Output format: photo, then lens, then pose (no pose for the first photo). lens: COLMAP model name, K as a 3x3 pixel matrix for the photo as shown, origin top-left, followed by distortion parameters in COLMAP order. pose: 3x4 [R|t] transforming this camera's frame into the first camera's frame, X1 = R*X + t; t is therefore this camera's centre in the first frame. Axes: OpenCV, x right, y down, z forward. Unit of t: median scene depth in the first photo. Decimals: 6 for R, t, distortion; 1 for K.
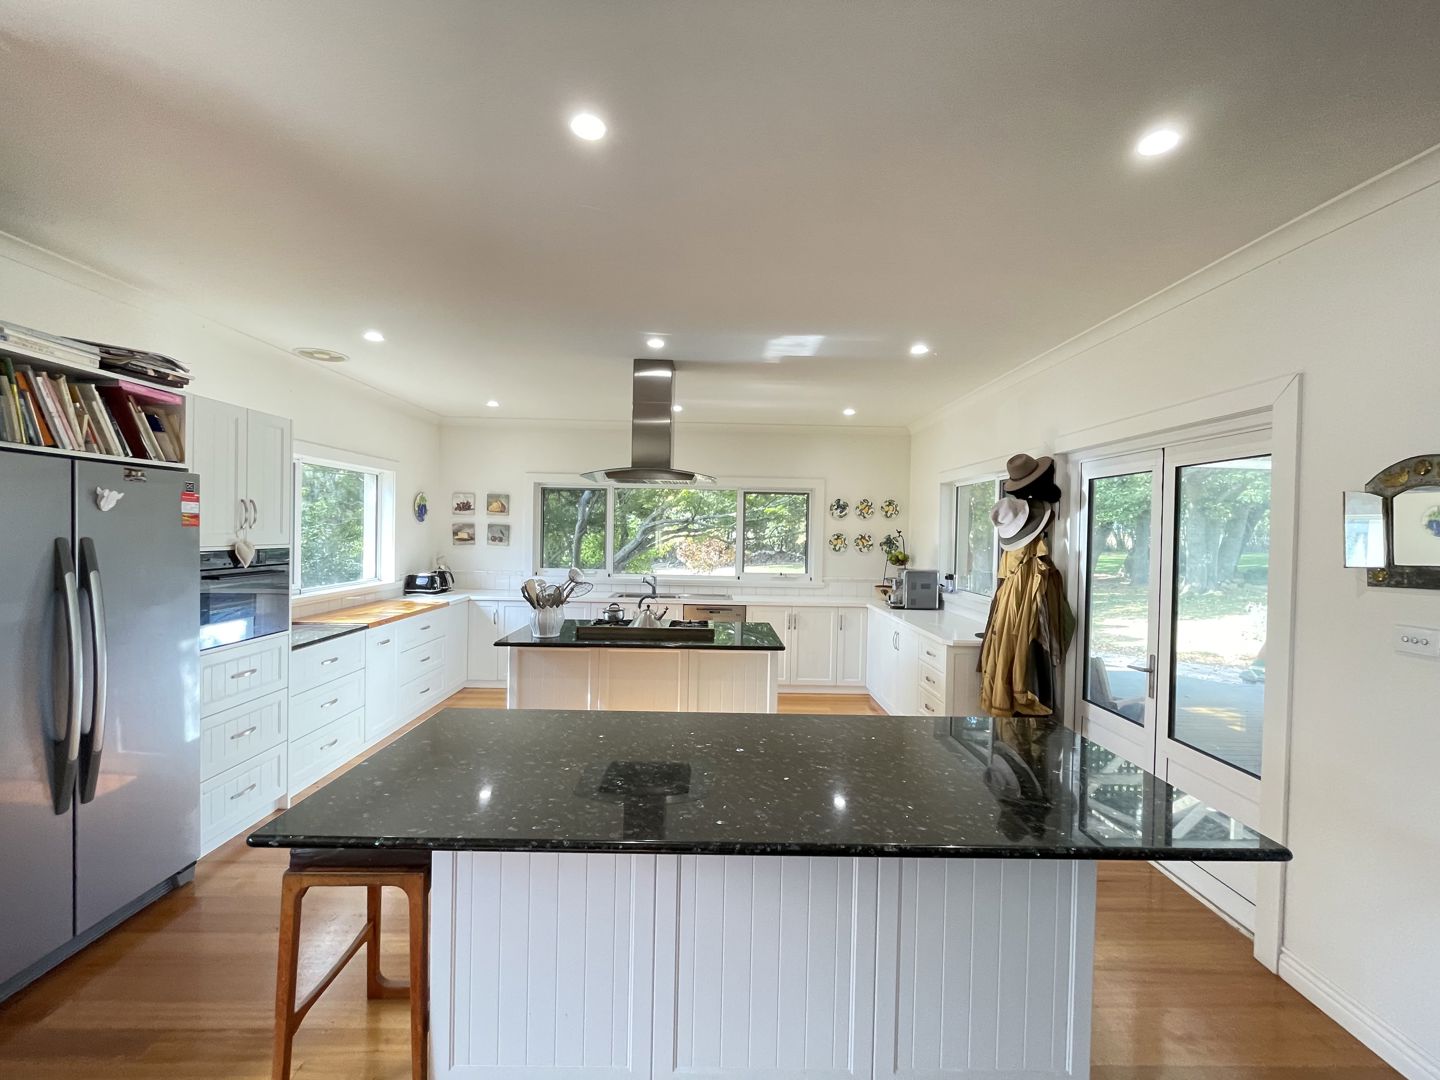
lens RADIAL K [[580.2, 0, 723.2], [0, 580.2, 536.6], [0, 0, 1]] dist [-0.001277, 0.000212]
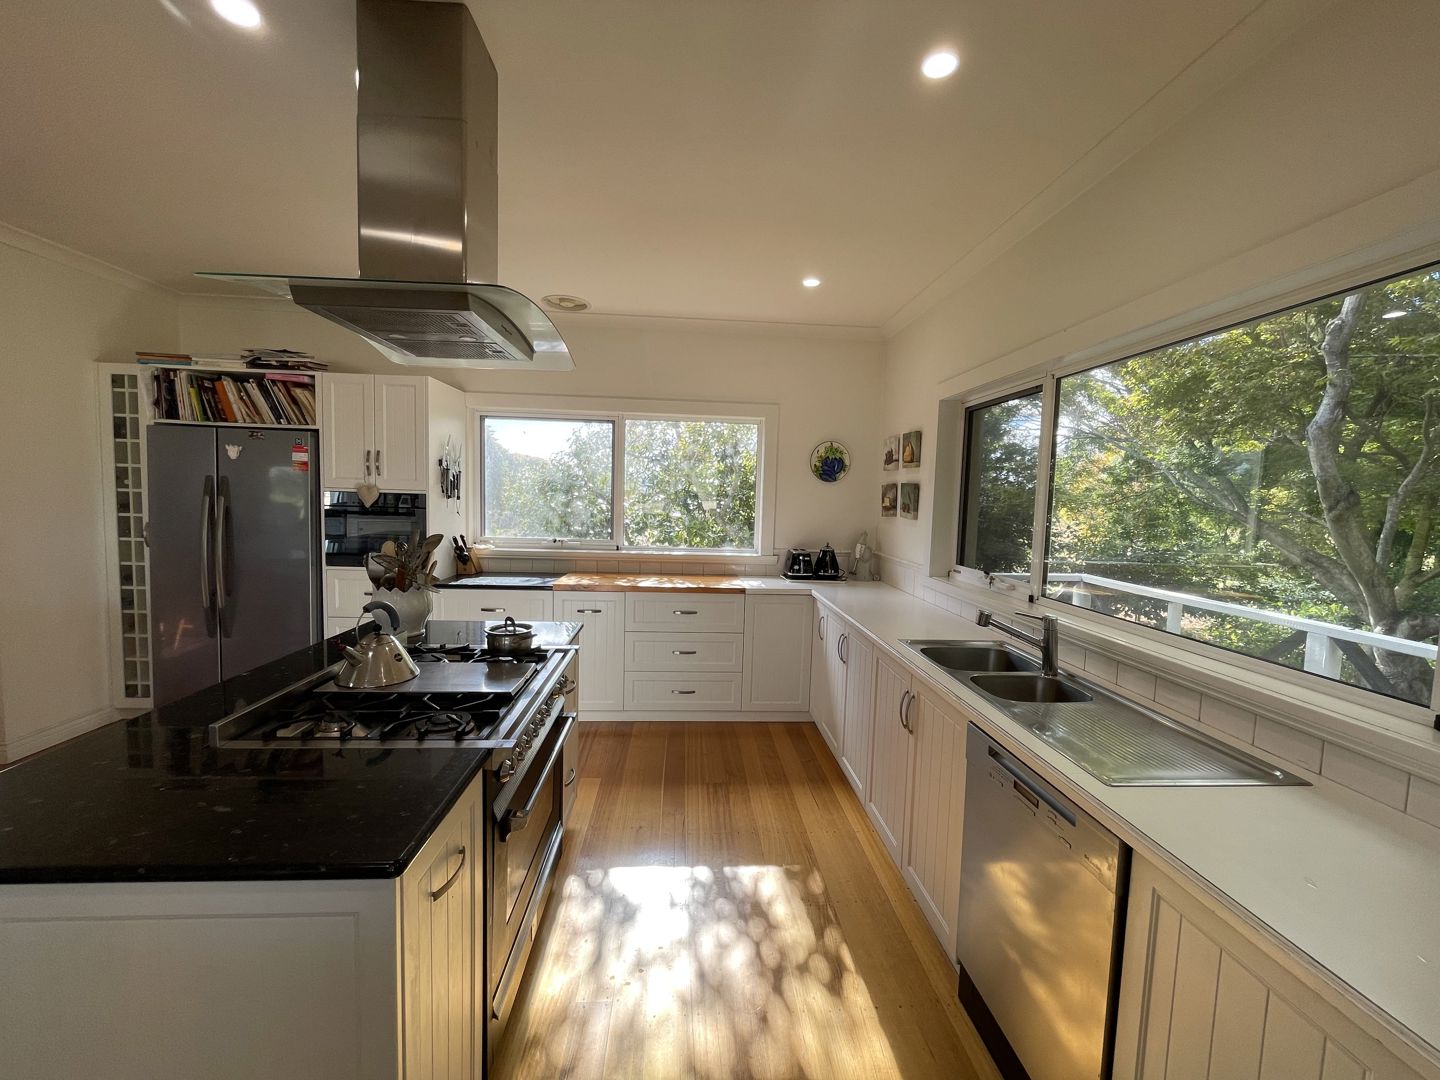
lens RADIAL K [[580.2, 0, 723.2], [0, 580.2, 536.6], [0, 0, 1]] dist [-0.001277, 0.000212]
pose [[0.051960, 0.054350, -0.997169, 0.345835], [-0.039886, 0.997834, 0.052307, 0.017821], [0.997852, 0.037055, 0.054016, 1.342988]]
